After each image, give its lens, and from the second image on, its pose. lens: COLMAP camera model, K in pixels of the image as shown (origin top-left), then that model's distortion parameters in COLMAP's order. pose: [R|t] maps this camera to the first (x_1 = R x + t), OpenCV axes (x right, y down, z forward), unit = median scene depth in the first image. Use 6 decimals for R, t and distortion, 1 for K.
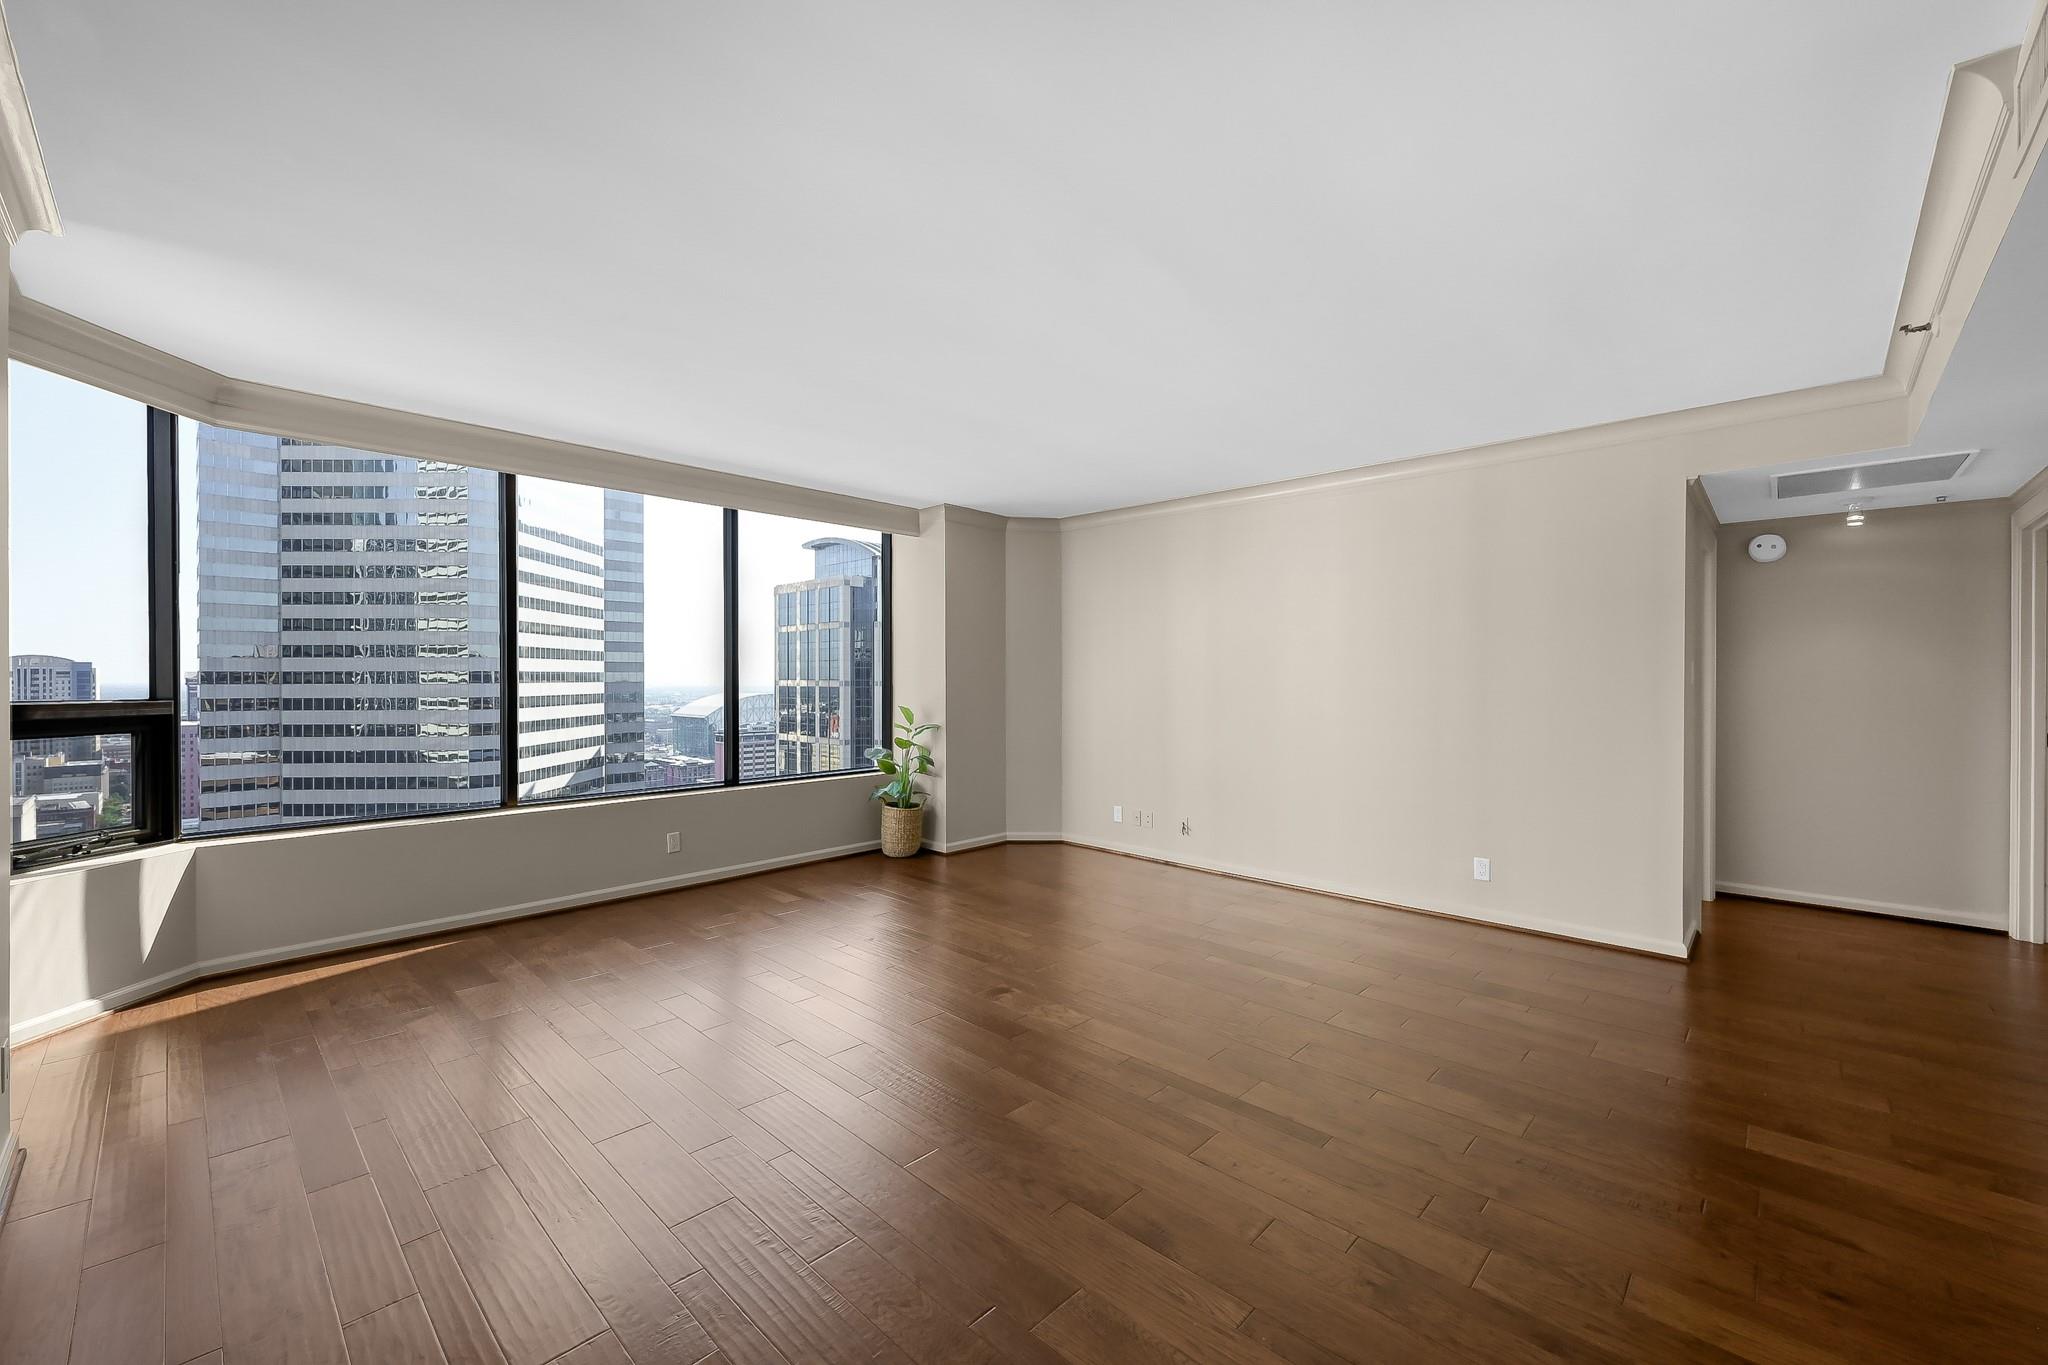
lens RADIAL K [[817.1, 0, 1018.2], [0, 817.1, 675.2], [0, 0, 1]] dist [-0.000394, 0.000601]
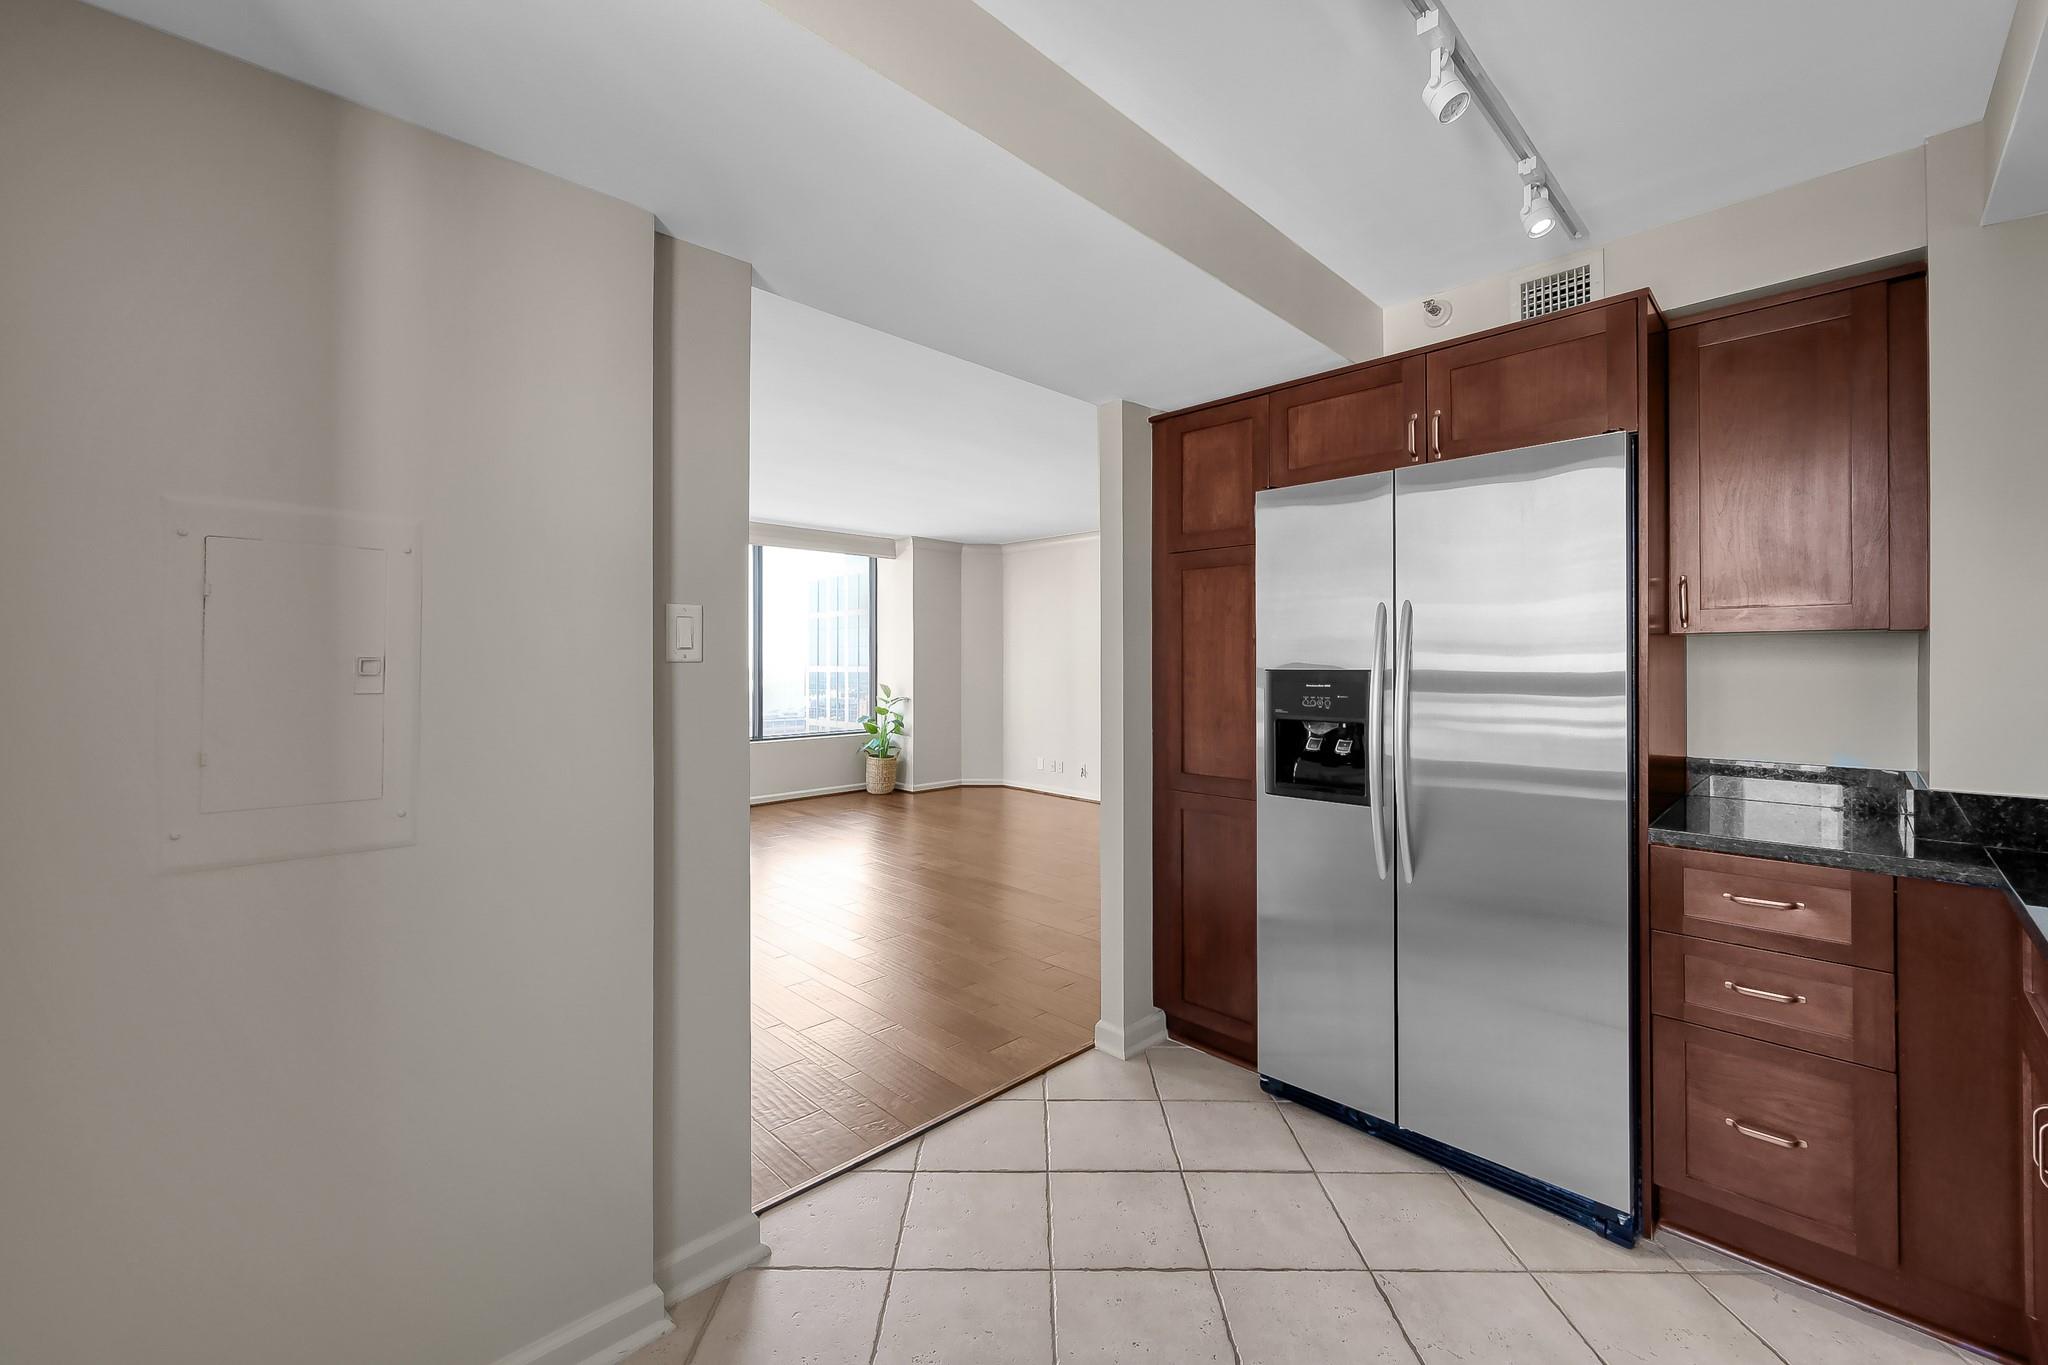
lens RADIAL K [[817.1, 0, 1027.8], [0, 817.1, 656.4], [0, 0, 1]] dist [-0.000394, 0.000601]
pose [[0.999687, -0.002996, -0.024837, 0.135204], [0.002856, 0.999980, -0.005644, 0.000291], [0.024853, 0.005571, 0.999676, -0.356133]]
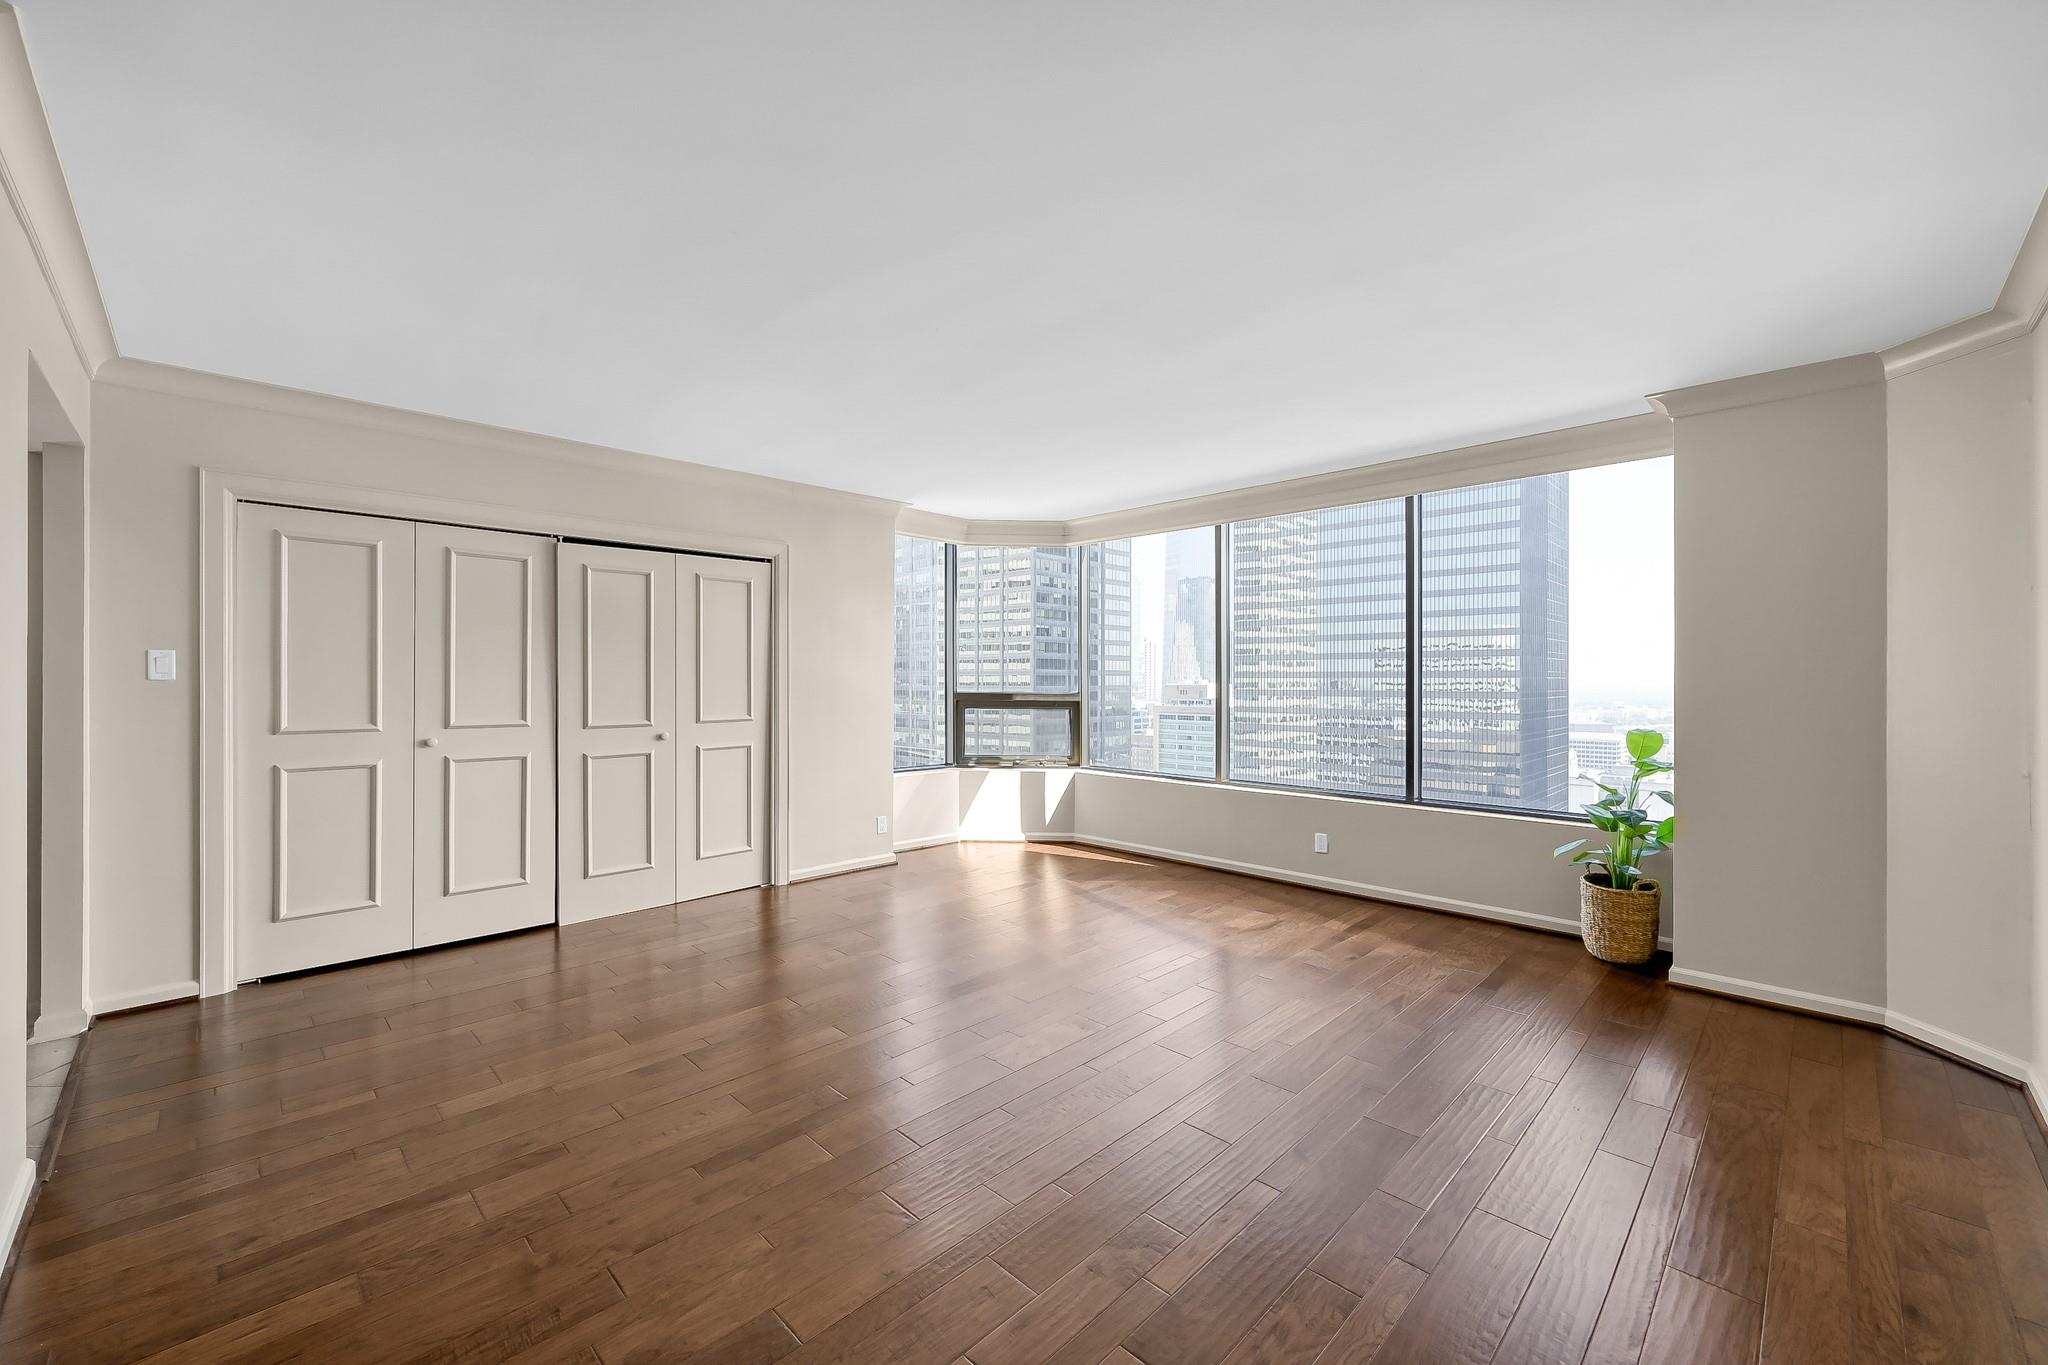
lens RADIAL K [[817.1, 0, 1032.6], [0, 817.1, 674.2], [0, 0, 1]] dist [-0.000394, 0.000601]
pose [[-0.016346, -0.006433, -0.999846, 0.507642], [0.002112, 0.999977, -0.006469, -0.002465], [0.999864, -0.002217, -0.016332, 0.536499]]
